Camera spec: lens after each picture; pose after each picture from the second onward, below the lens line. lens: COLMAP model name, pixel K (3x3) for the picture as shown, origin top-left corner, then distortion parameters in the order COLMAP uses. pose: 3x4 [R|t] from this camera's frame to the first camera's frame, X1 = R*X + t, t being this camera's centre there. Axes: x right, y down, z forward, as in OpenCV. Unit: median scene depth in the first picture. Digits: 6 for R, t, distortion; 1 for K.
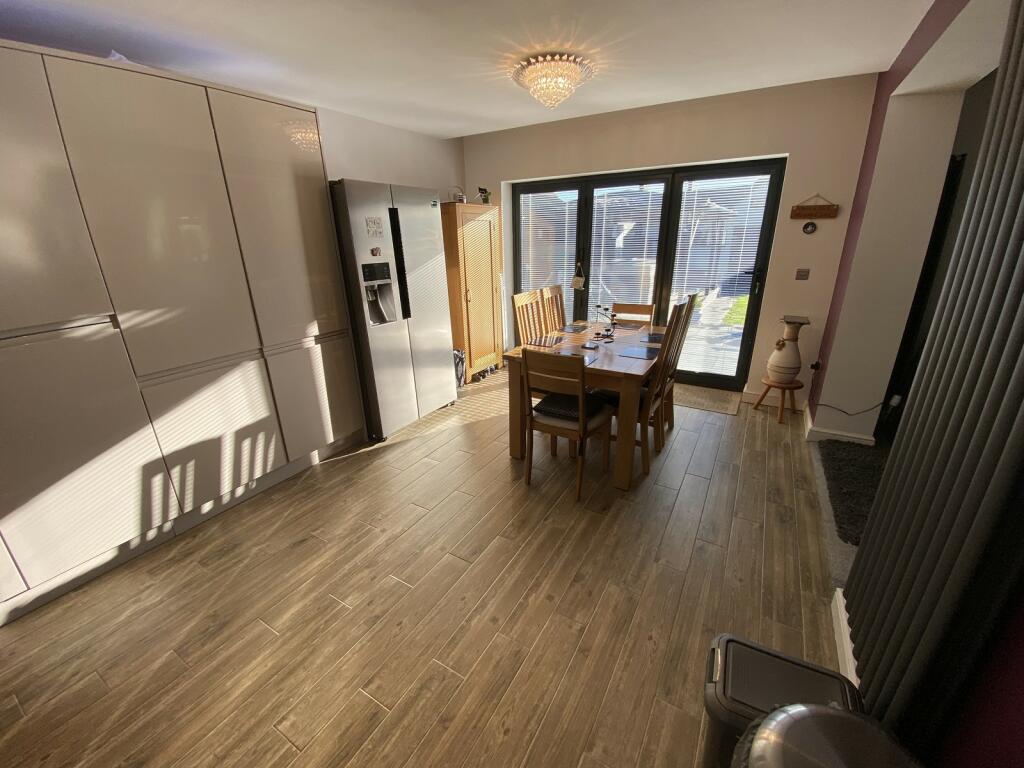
lens RADIAL K [[409.4, 0, 512.0], [0, 409.4, 384.0], [0, 0, 1]] dist [-0.031502, -0.000444]
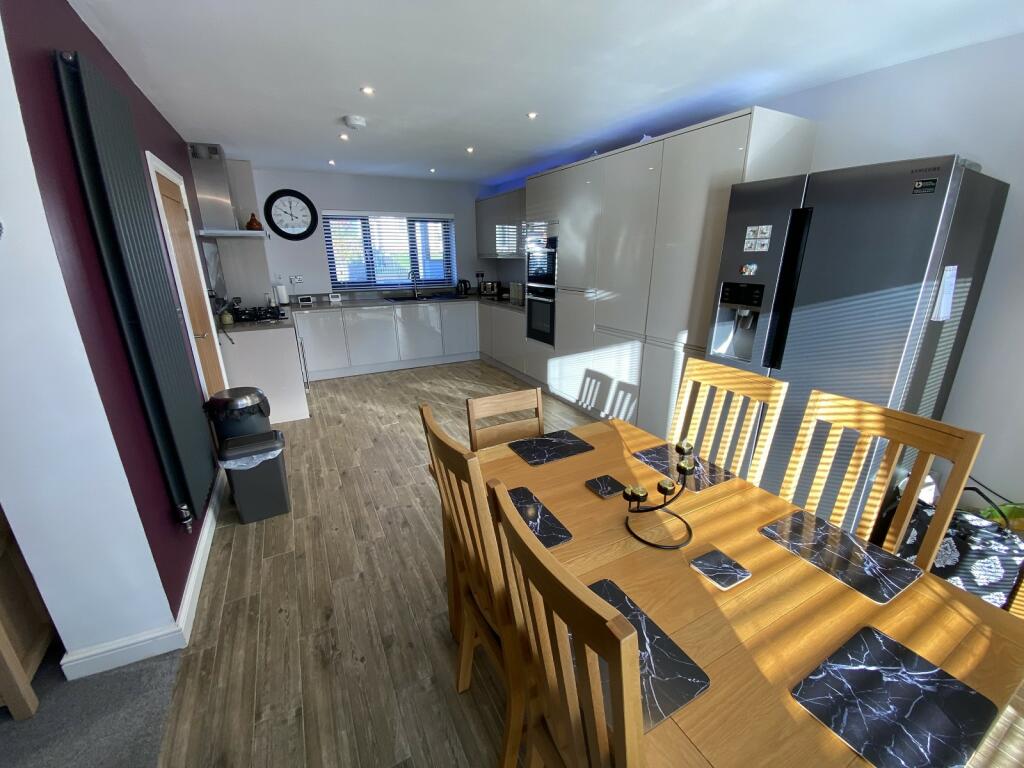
lens RADIAL K [[416.8, 0, 523.9], [0, 416.8, 394.9], [0, 0, 1]] dist [-0.034944, -0.000064]
pose [[-0.513287, 0.288467, -0.808284, 0.847720], [-0.281445, 0.833155, 0.476070, -0.539458], [0.810756, 0.471848, -0.346459, 1.469073]]
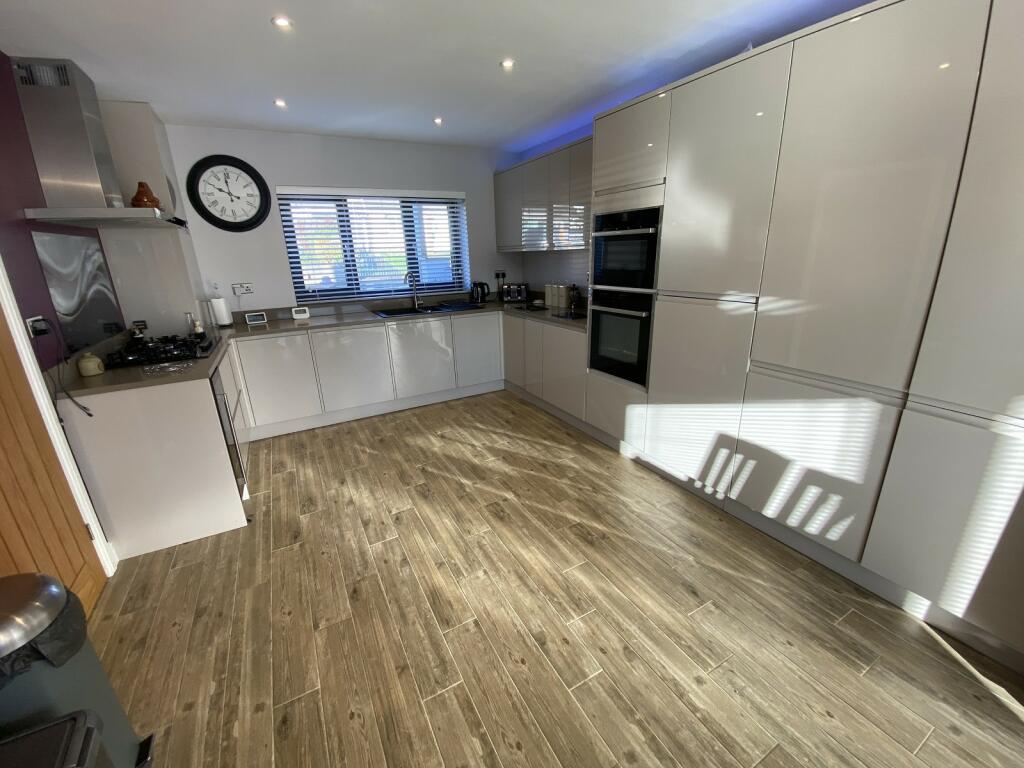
lens RADIAL K [[409.4, 0, 512.0], [0, 409.4, 384.0], [0, 0, 1]] dist [-0.031502, -0.000444]
pose [[-0.512252, 0.288746, -0.808841, 0.229348], [-0.255884, 0.847703, 0.464675, -0.276000], [0.819830, 0.445000, -0.360352, 0.851066]]
